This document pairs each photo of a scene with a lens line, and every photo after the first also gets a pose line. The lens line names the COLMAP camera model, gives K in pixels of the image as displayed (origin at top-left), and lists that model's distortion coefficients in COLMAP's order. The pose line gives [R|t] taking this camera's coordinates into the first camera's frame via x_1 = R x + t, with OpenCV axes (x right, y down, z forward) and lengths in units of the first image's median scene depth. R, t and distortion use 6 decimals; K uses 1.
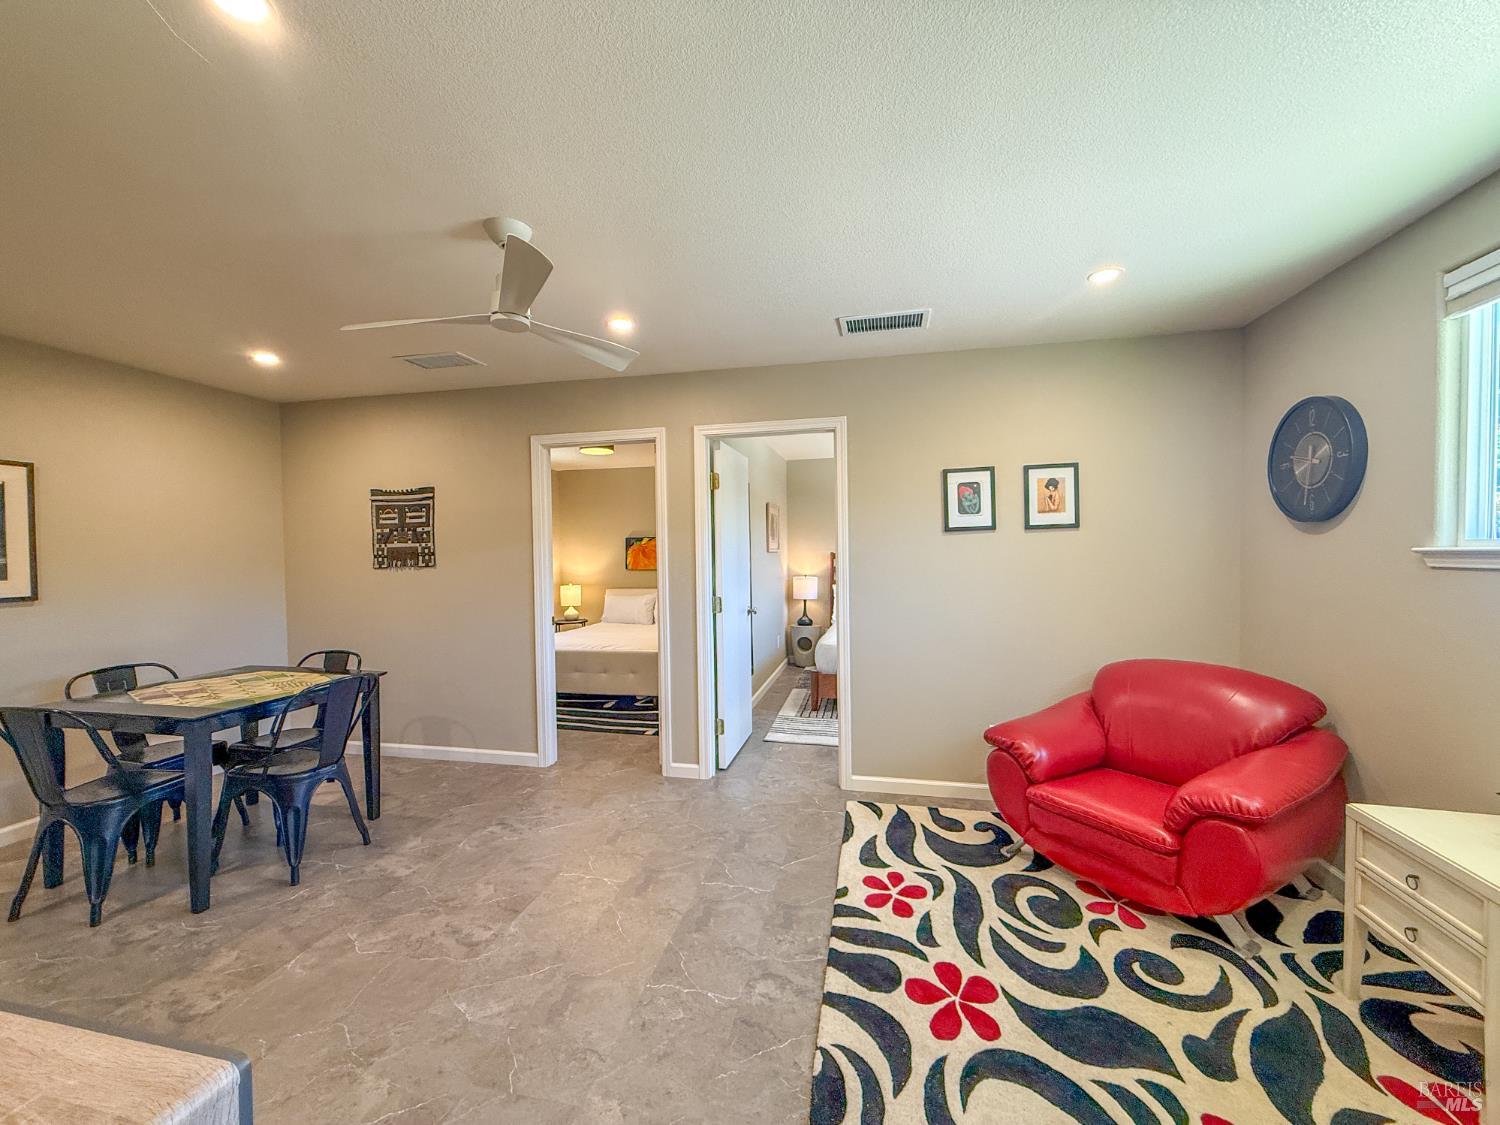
lens RADIAL K [[593.3, 0, 744.9], [0, 593.3, 557.8], [0, 0, 1]] dist [-0.000221, -0.000173]
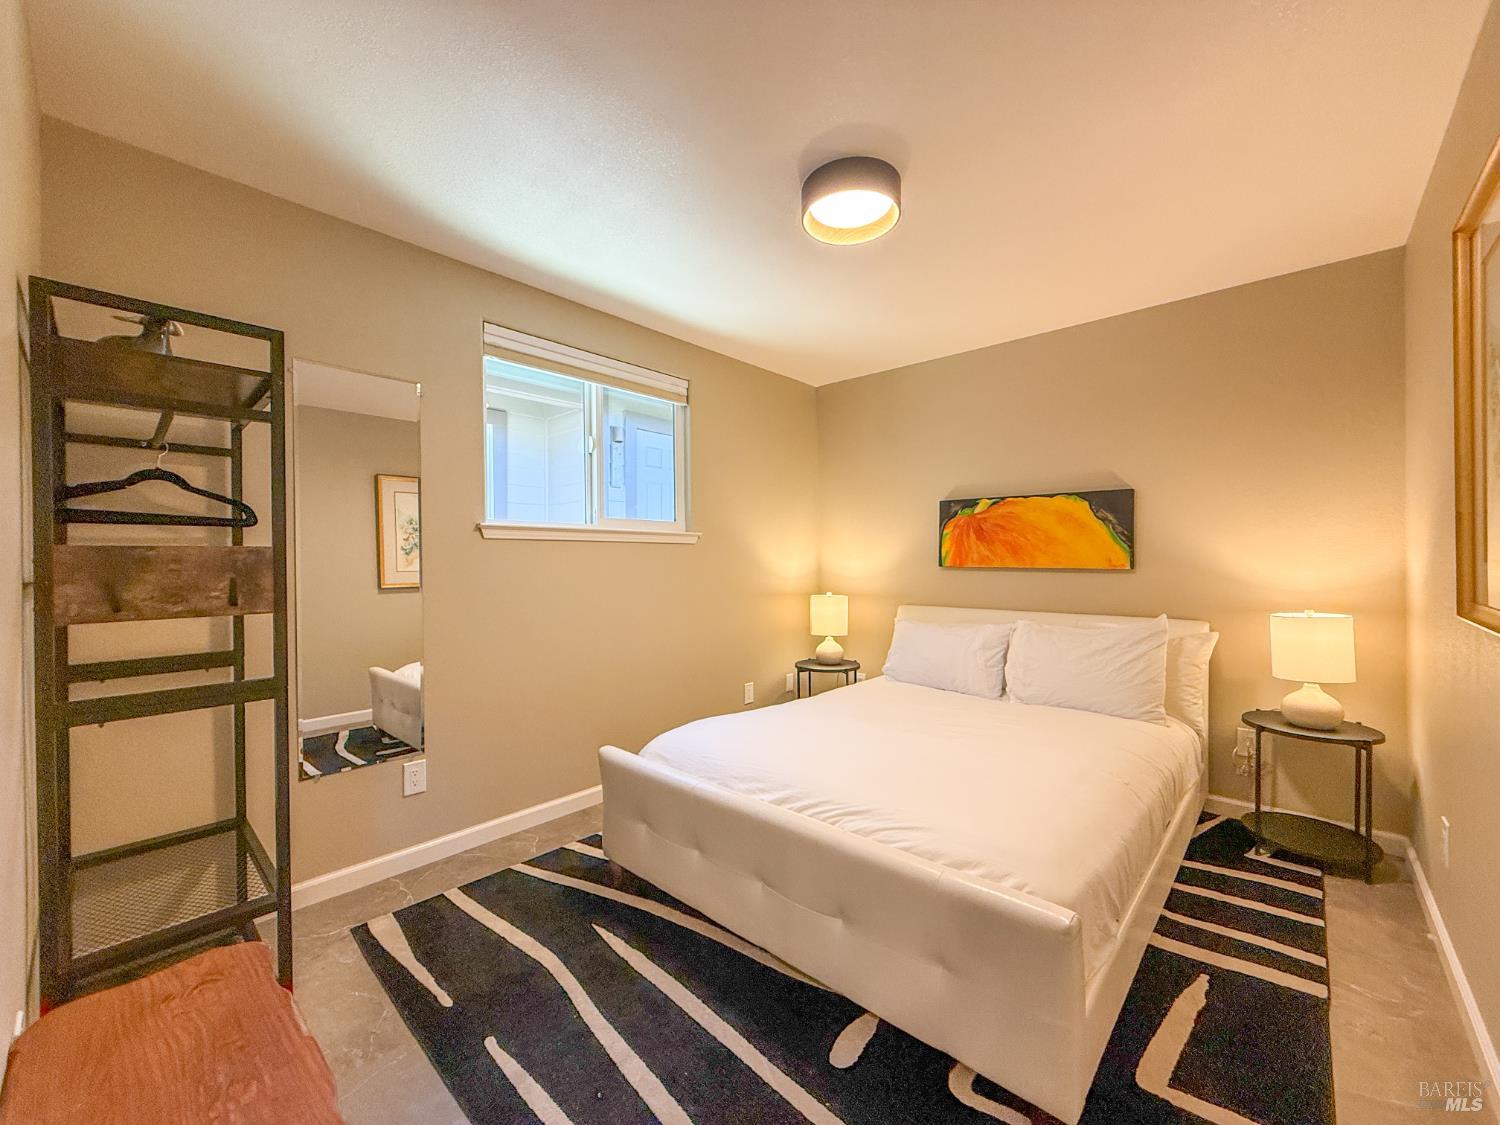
lens RADIAL K [[593.3, 0, 744.9], [0, 593.3, 557.8], [0, 0, 1]] dist [-0.000221, -0.000173]
pose [[0.866803, 0.011681, -0.498514, -0.244203], [-0.019427, 0.999758, -0.010354, 0.049644], [0.498272, 0.018660, 0.866820, 1.266350]]
